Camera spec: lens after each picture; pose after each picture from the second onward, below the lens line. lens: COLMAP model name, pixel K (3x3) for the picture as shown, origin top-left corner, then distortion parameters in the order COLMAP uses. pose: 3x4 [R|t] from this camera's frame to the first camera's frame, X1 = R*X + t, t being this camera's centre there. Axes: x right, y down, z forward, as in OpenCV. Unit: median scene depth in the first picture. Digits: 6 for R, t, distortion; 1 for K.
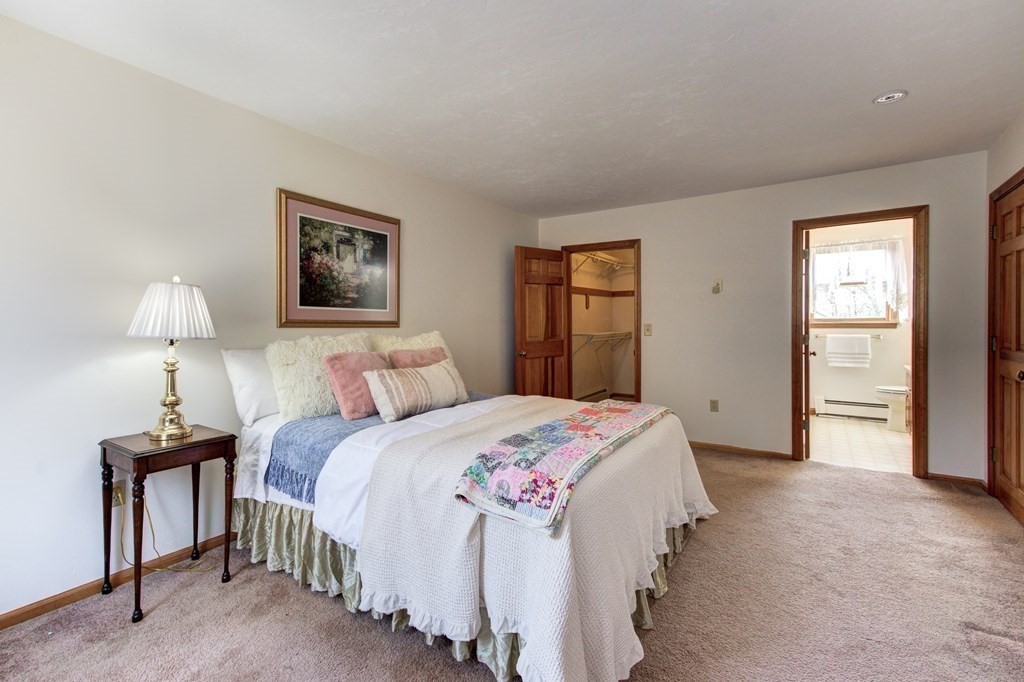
lens RADIAL K [[476.0, 0, 510.0], [0, 476.0, 330.6], [0, 0, 1]] dist [0.000122, -0.000522]
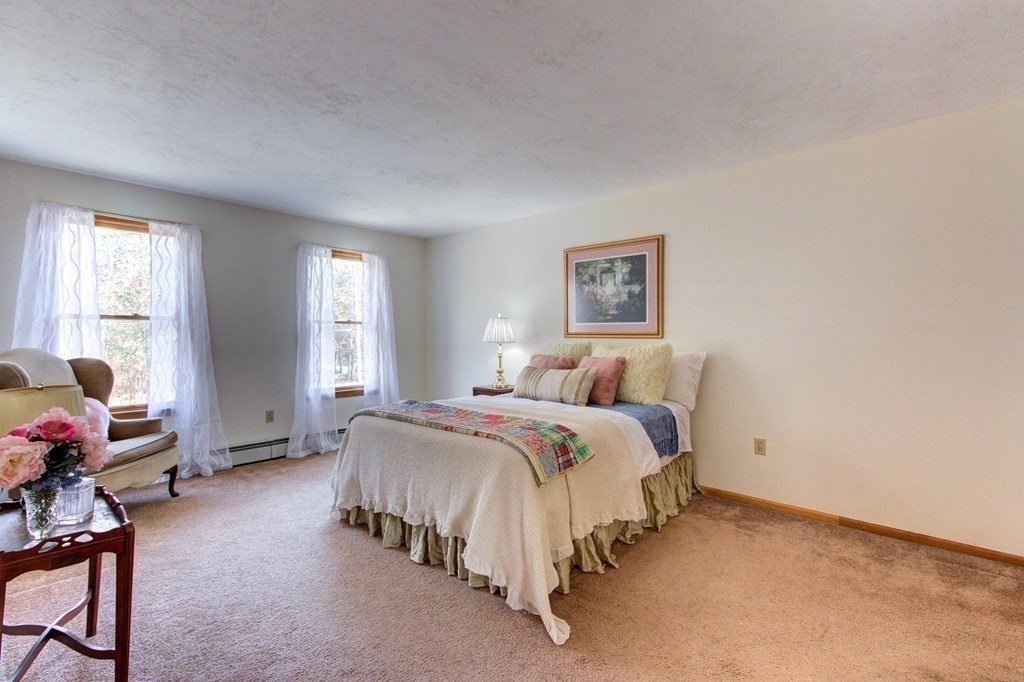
lens RADIAL K [[476.0, 0, 510.7], [0, 476.0, 337.6], [0, 0, 1]] dist [0.000122, -0.000522]
pose [[-0.193991, -0.000294, -0.981003, 0.972842], [-0.017726, 0.999838, 0.003205, -0.007242], [0.980843, 0.018011, -0.193965, 1.008808]]
